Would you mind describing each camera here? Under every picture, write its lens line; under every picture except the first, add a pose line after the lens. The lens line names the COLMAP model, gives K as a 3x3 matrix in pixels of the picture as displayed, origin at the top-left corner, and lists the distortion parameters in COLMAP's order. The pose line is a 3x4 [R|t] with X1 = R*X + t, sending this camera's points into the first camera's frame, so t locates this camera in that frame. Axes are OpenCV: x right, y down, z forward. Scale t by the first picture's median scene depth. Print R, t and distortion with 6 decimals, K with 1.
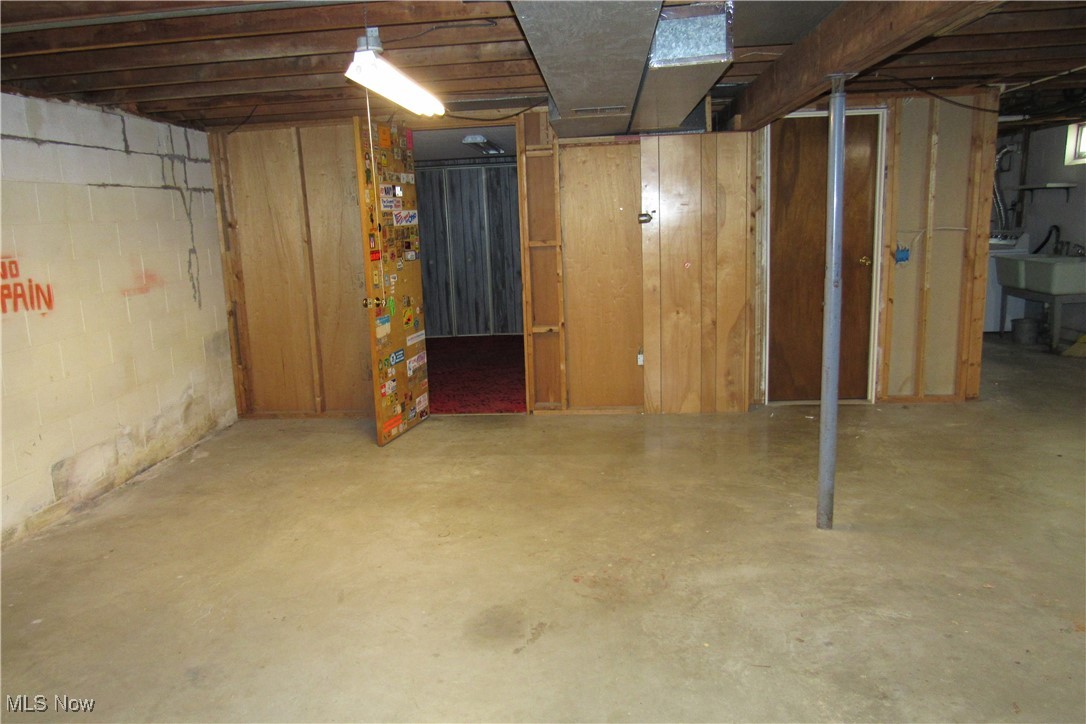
lens RADIAL K [[772.1, 0, 542.6], [0, 772.1, 365.3], [0, 0, 1]] dist [-0.002835, 0.002525]
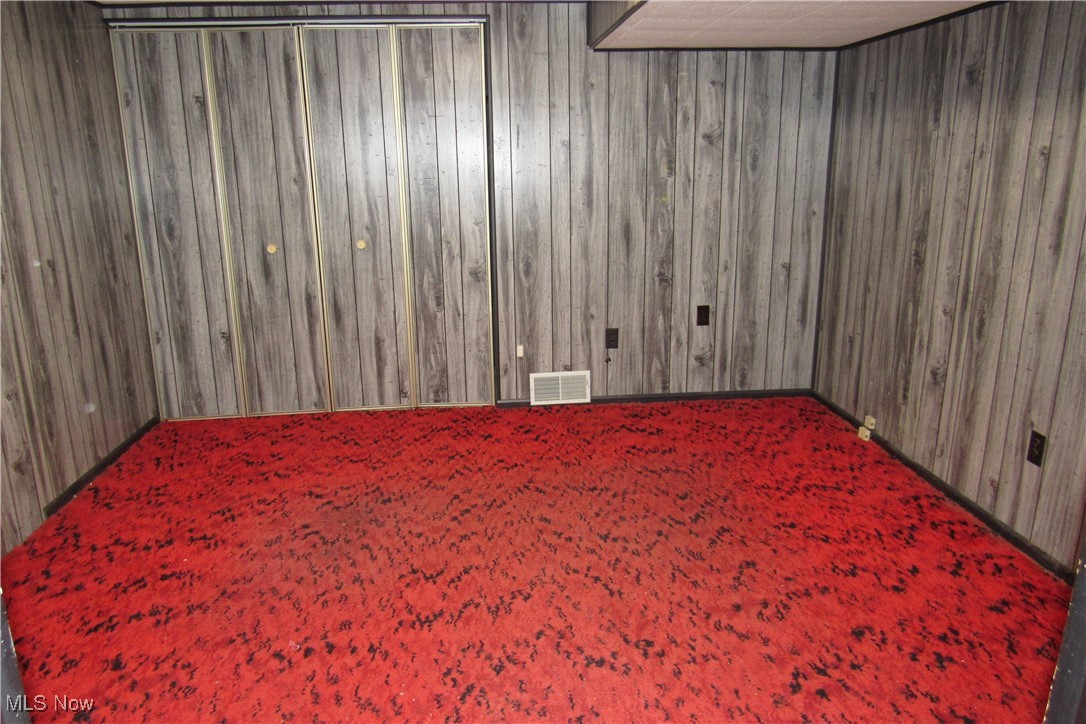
lens RADIAL K [[772.1, 0, 543.5], [0, 772.1, 356.5], [0, 0, 1]] dist [-0.002835, 0.002525]
pose [[0.989188, -0.010289, 0.146291, -0.056984], [0.001317, 0.998119, 0.061292, -0.099175], [-0.146646, -0.060437, 0.987341, 0.544898]]
